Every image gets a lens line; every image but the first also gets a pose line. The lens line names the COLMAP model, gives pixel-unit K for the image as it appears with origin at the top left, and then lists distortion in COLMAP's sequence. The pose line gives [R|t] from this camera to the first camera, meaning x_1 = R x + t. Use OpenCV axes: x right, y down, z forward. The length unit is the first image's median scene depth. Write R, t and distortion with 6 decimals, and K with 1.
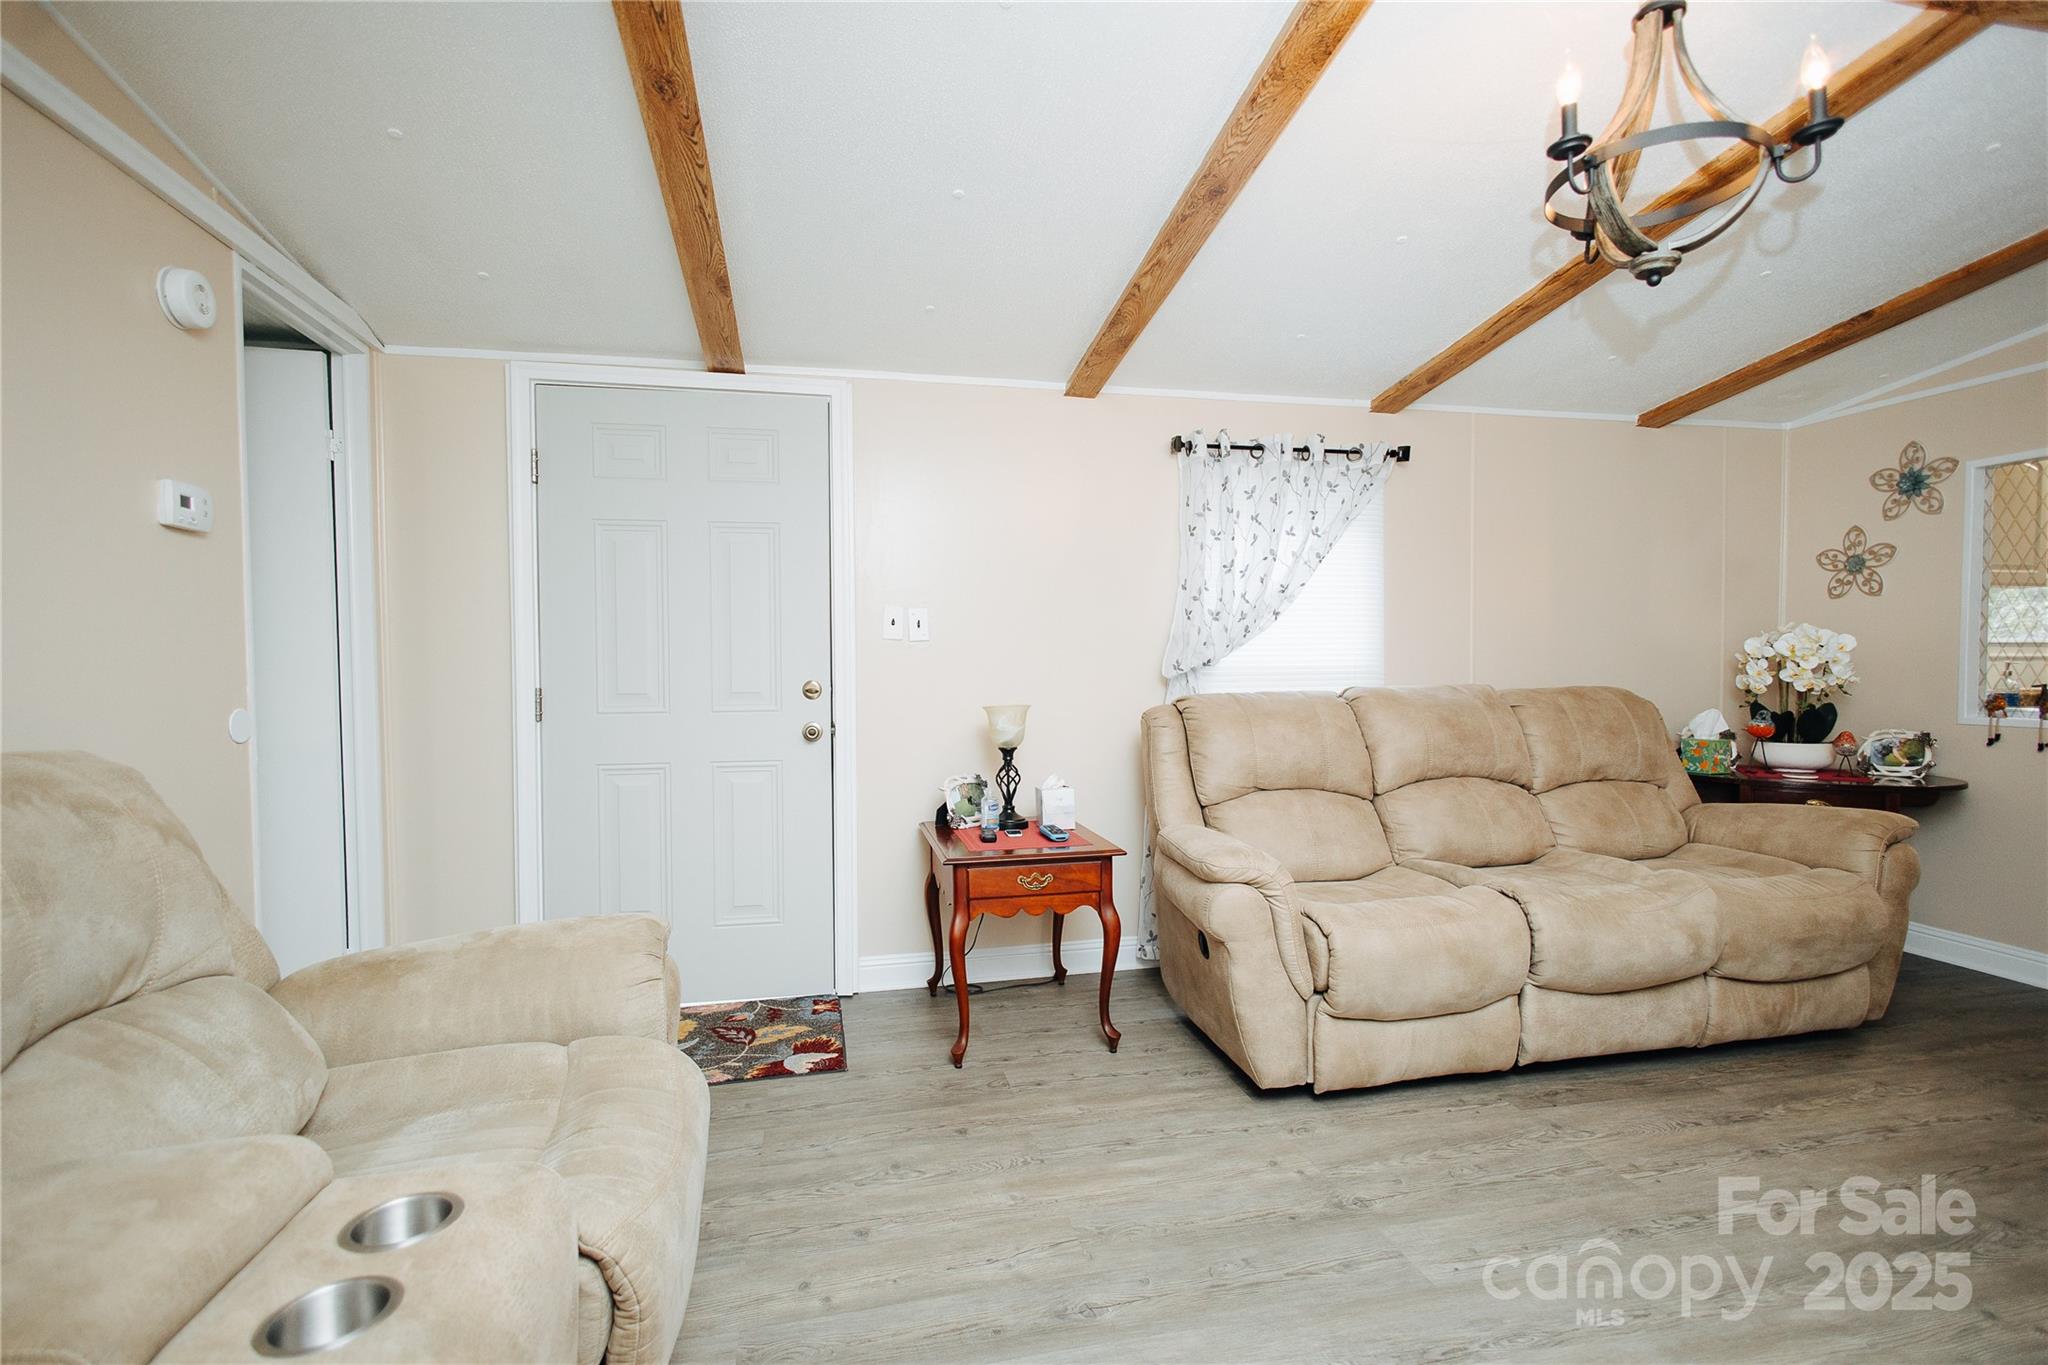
lens RADIAL K [[953.4, 0, 1016.5], [0, 953.4, 690.0], [0, 0, 1]] dist [0.014401, -0.004653]
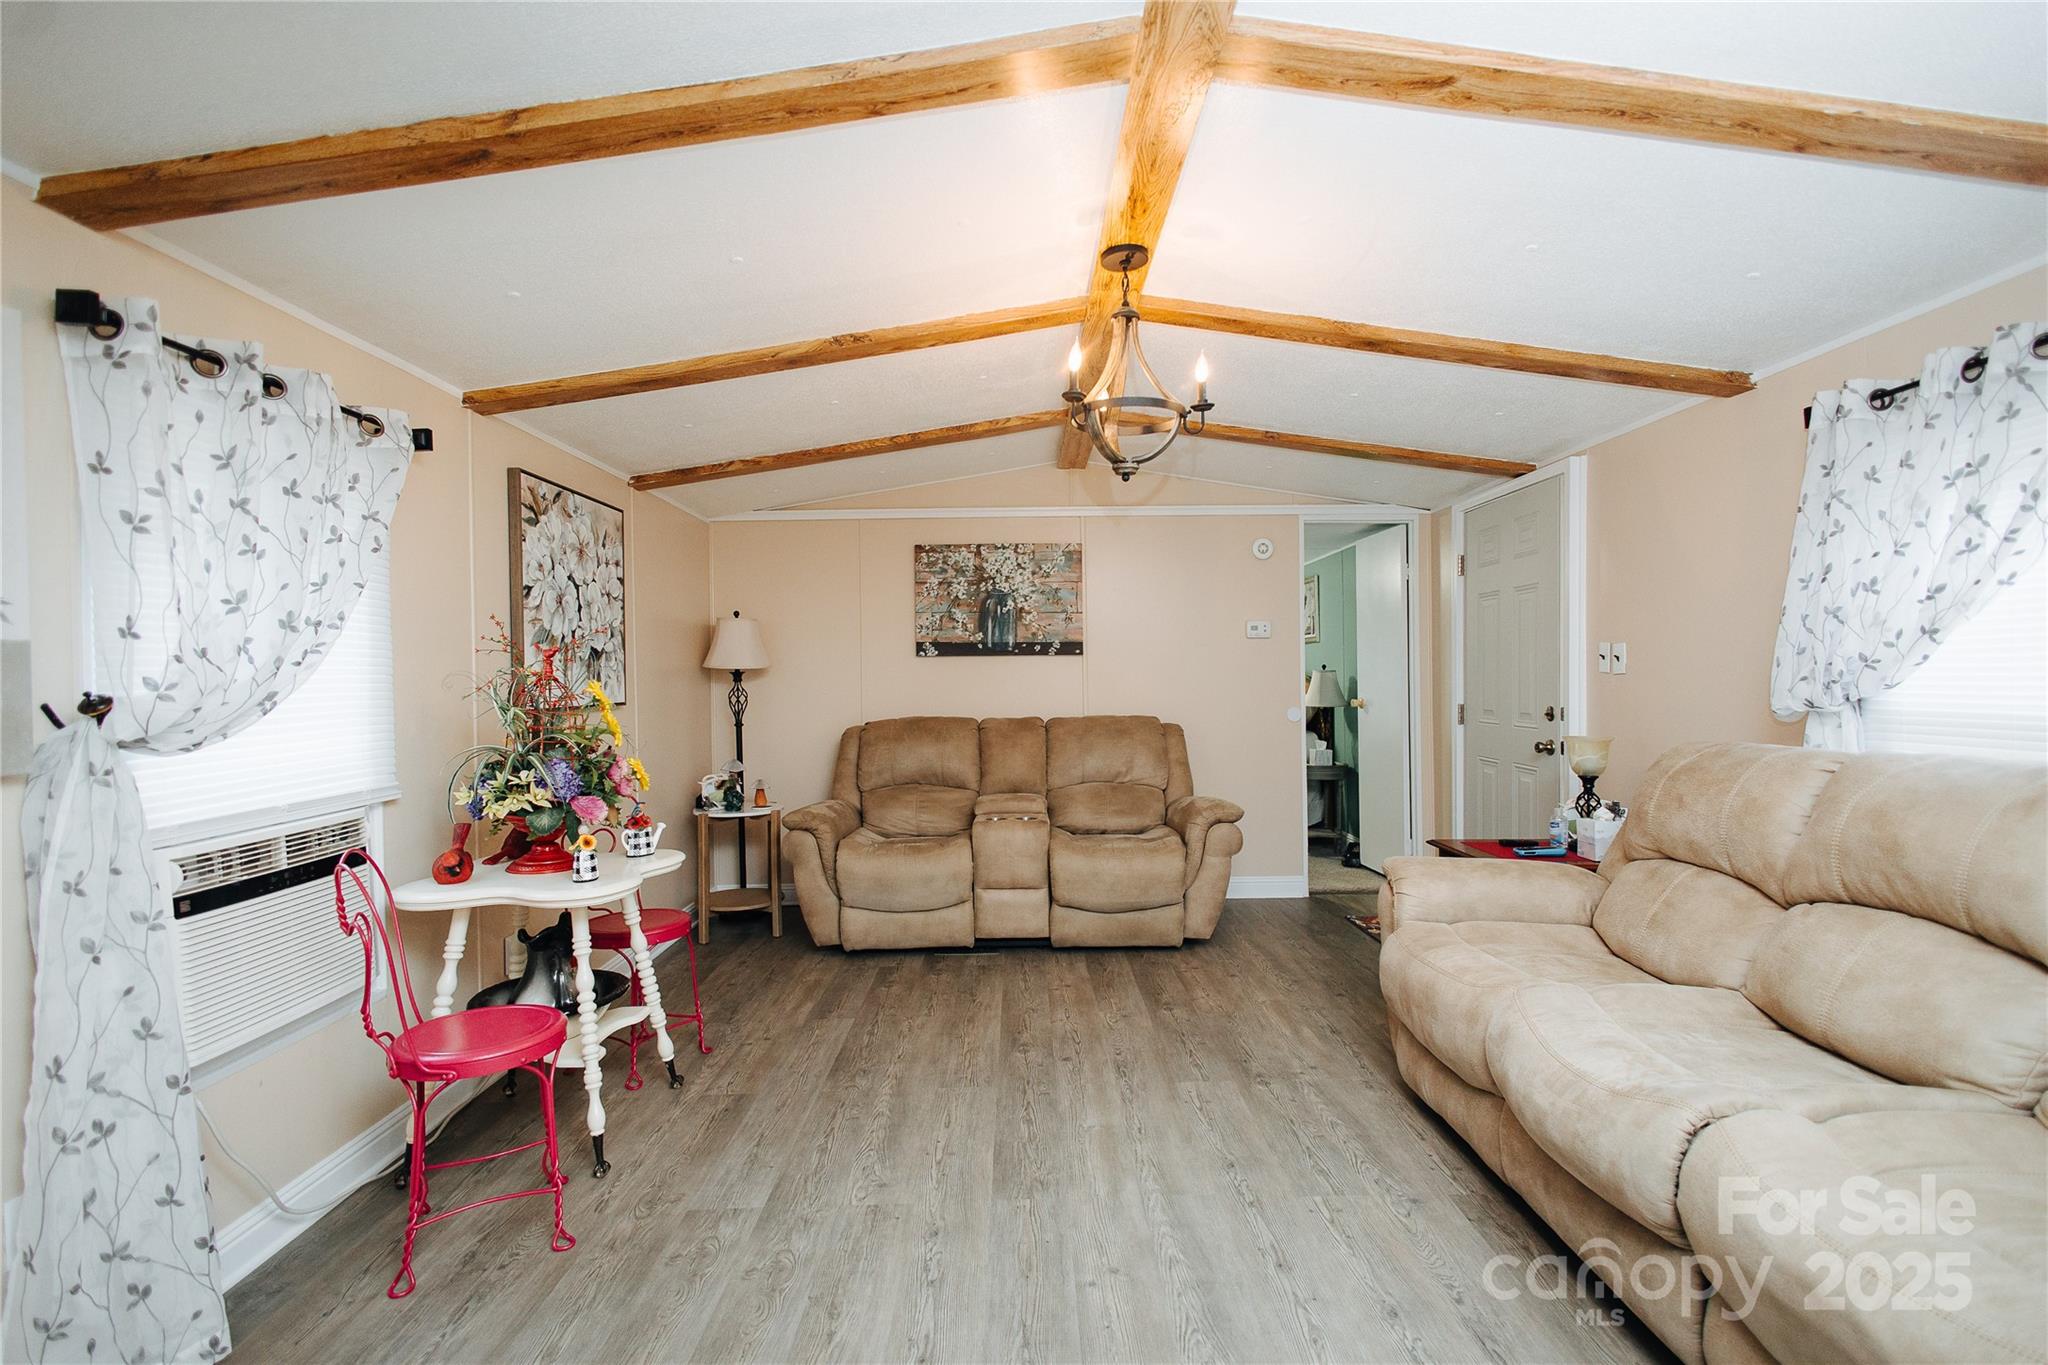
lens RADIAL K [[953.4, 0, 1043.2], [0, 953.4, 684.8], [0, 0, 1]] dist [0.014401, -0.004653]
pose [[-0.187369, 0.017064, -0.982141, 1.669947], [-0.015285, 0.999677, 0.020285, -0.077093], [0.982171, 0.018813, -0.187048, 0.857133]]
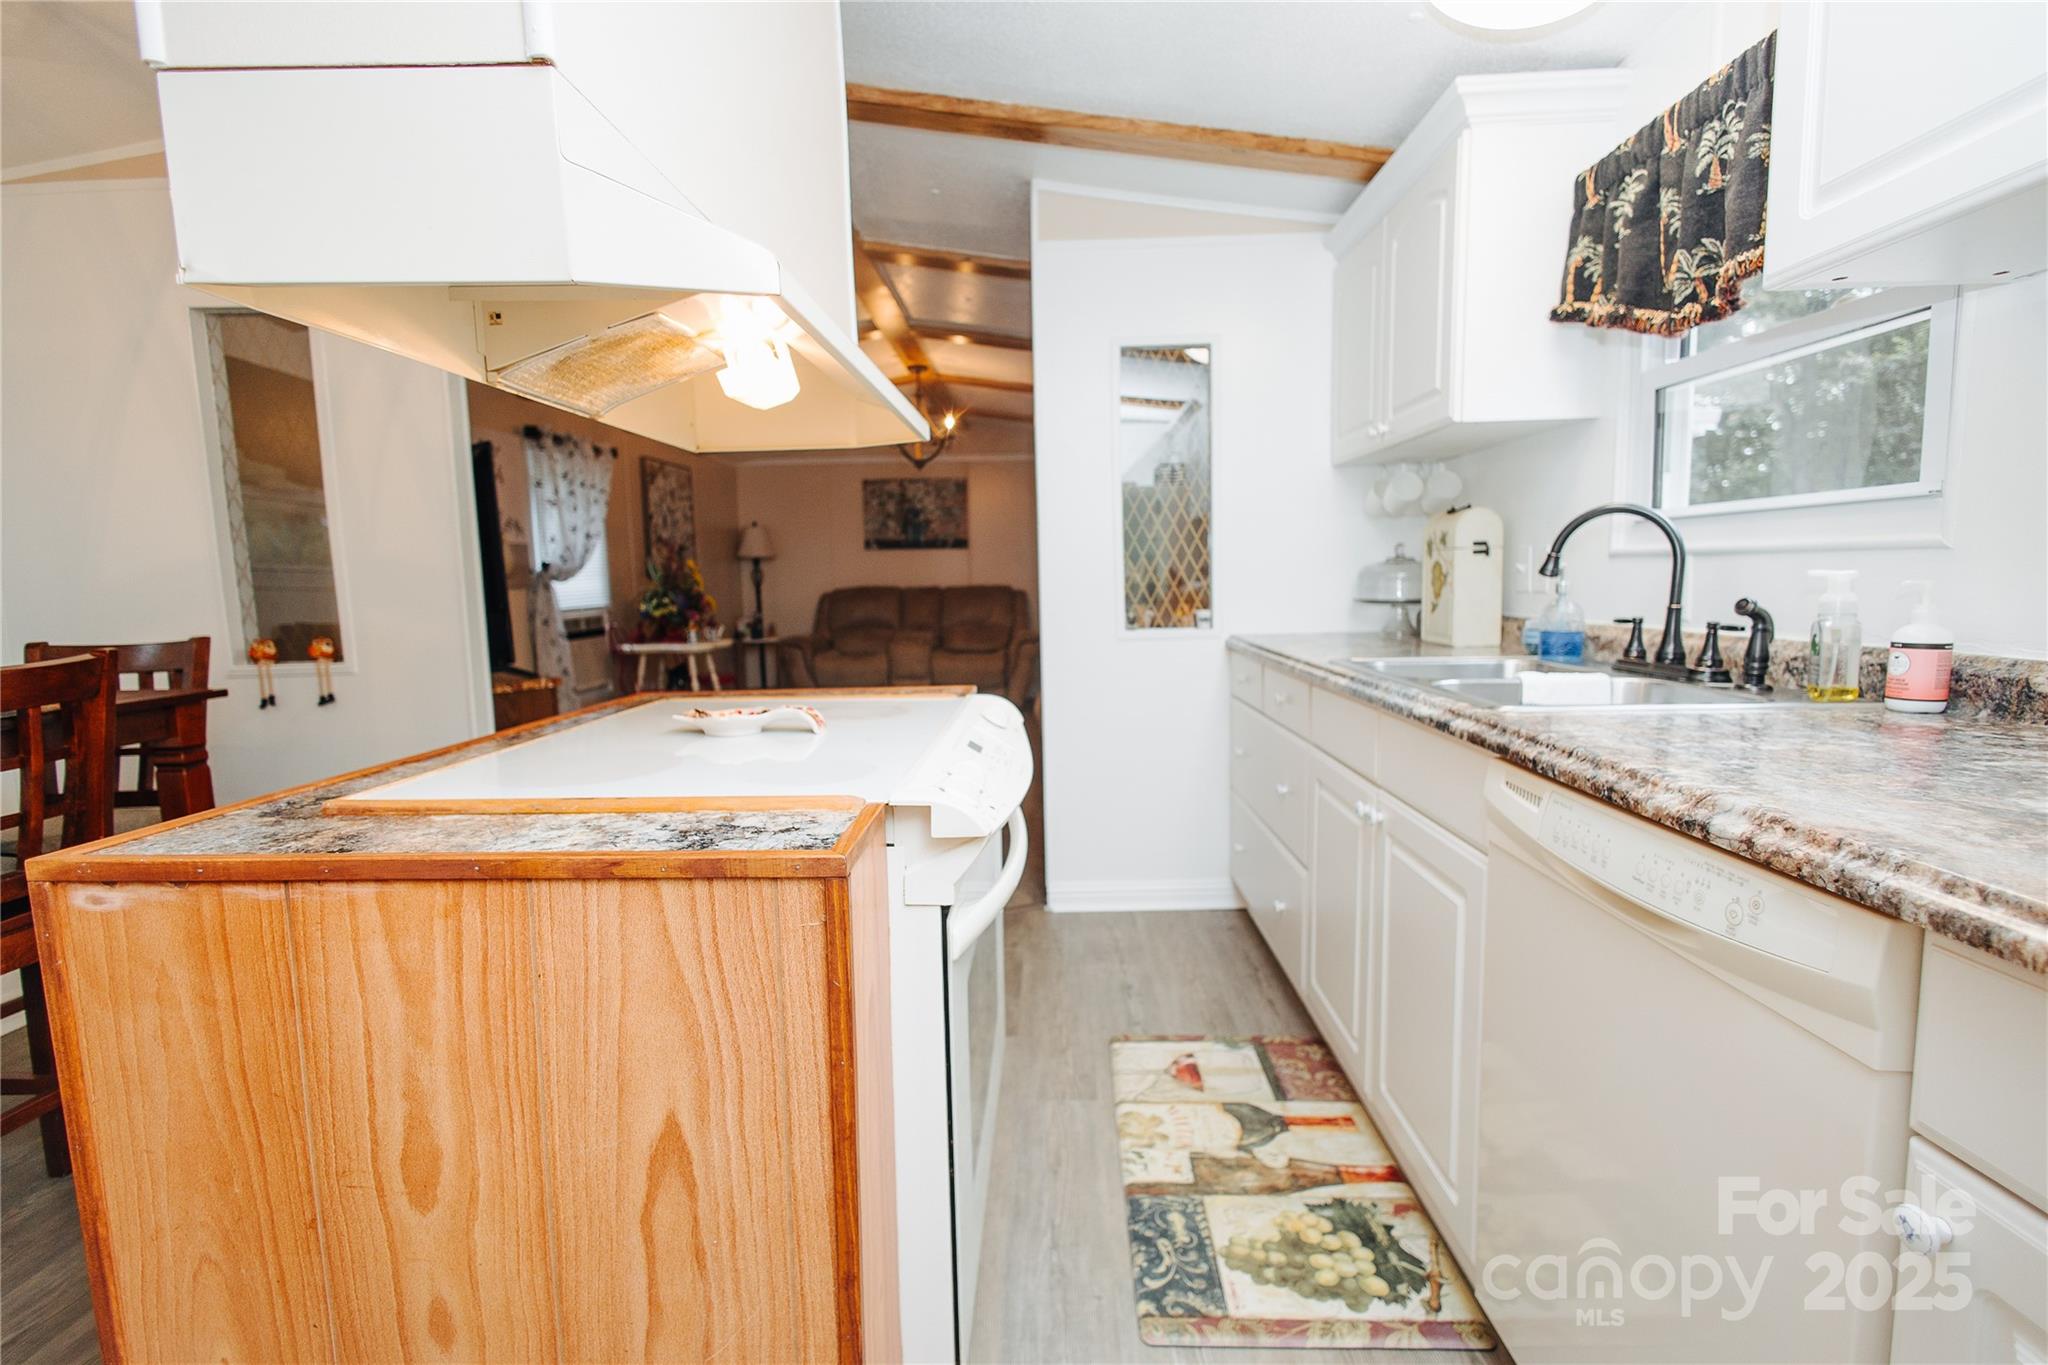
lens RADIAL K [[953.4, 0, 1027.8], [0, 953.4, 694.2], [0, 0, 1]] dist [0.014401, -0.004653]
pose [[-0.229631, 0.131579, -0.964343, 3.073019], [-0.010334, 0.990434, 0.137599, -0.053243], [0.973223, 0.041562, -0.226075, 1.655209]]
